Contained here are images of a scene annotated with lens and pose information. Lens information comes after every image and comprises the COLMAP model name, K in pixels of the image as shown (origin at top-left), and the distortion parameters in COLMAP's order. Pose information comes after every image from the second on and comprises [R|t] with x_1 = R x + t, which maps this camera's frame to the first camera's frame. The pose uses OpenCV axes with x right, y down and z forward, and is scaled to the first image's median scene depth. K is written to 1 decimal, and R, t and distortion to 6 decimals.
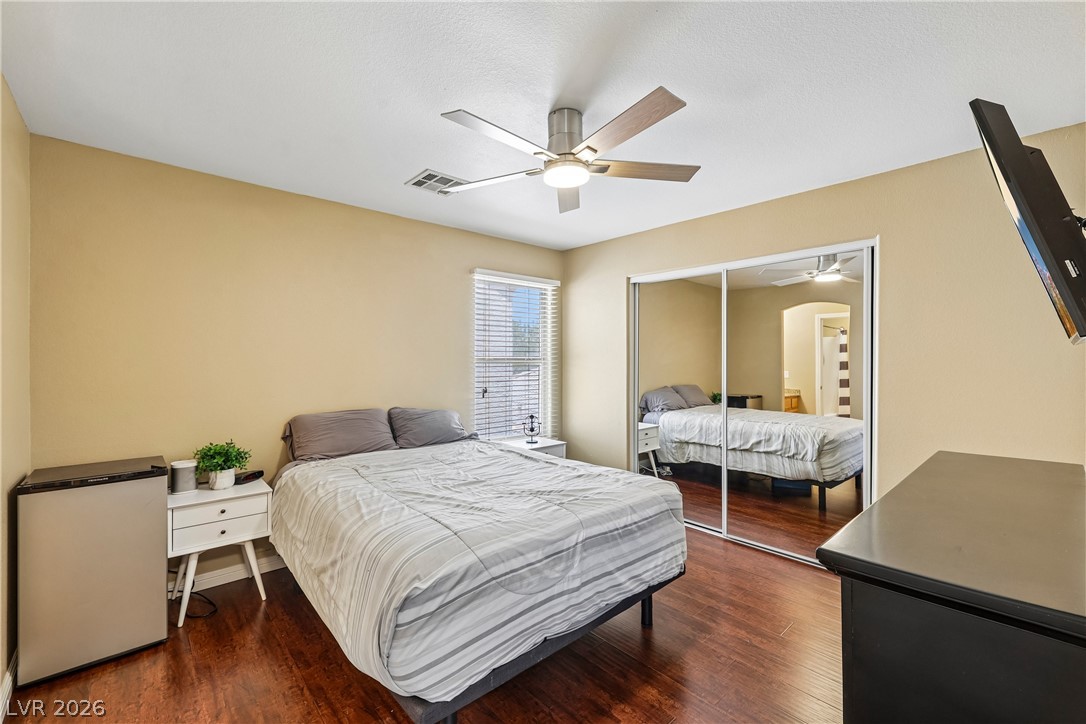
lens RADIAL K [[450.3, 0, 544.0], [0, 450.3, 362.1], [0, 0, 1]] dist [-0.012790, -0.000173]
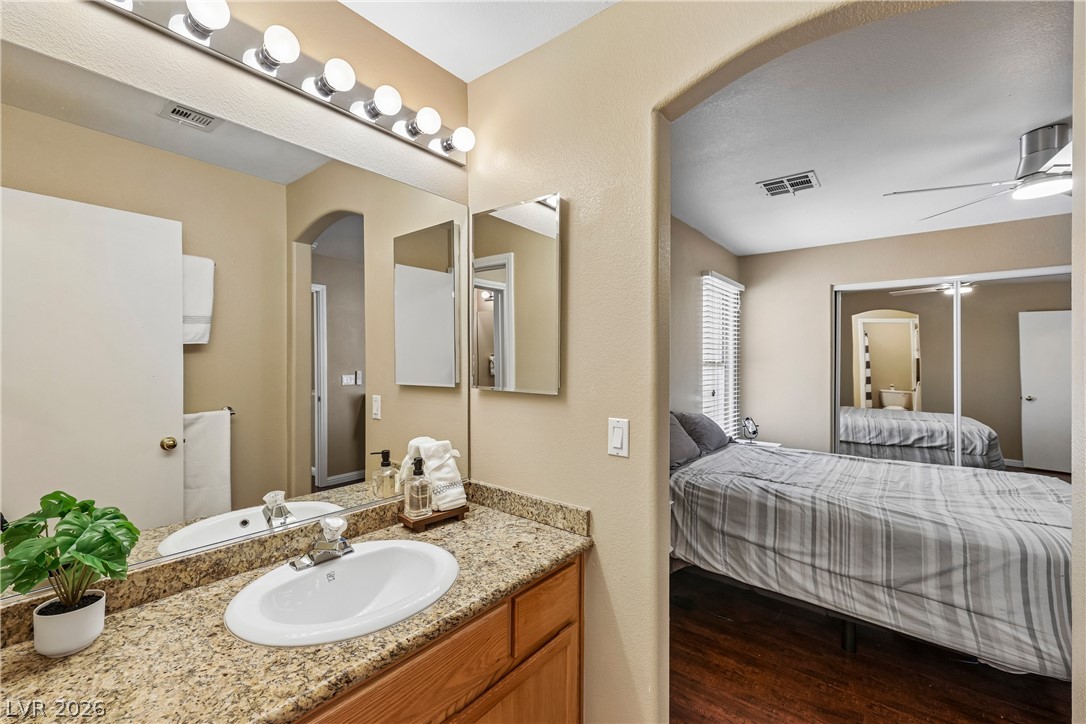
lens RADIAL K [[450.3, 0, 544.4], [0, 450.3, 360.0], [0, 0, 1]] dist [-0.012790, -0.000173]
pose [[0.984635, 0.005057, 0.174549, -0.630961], [-0.003169, 0.999933, -0.011095, 0.001167], [-0.174594, 0.010371, 0.984586, 0.083998]]
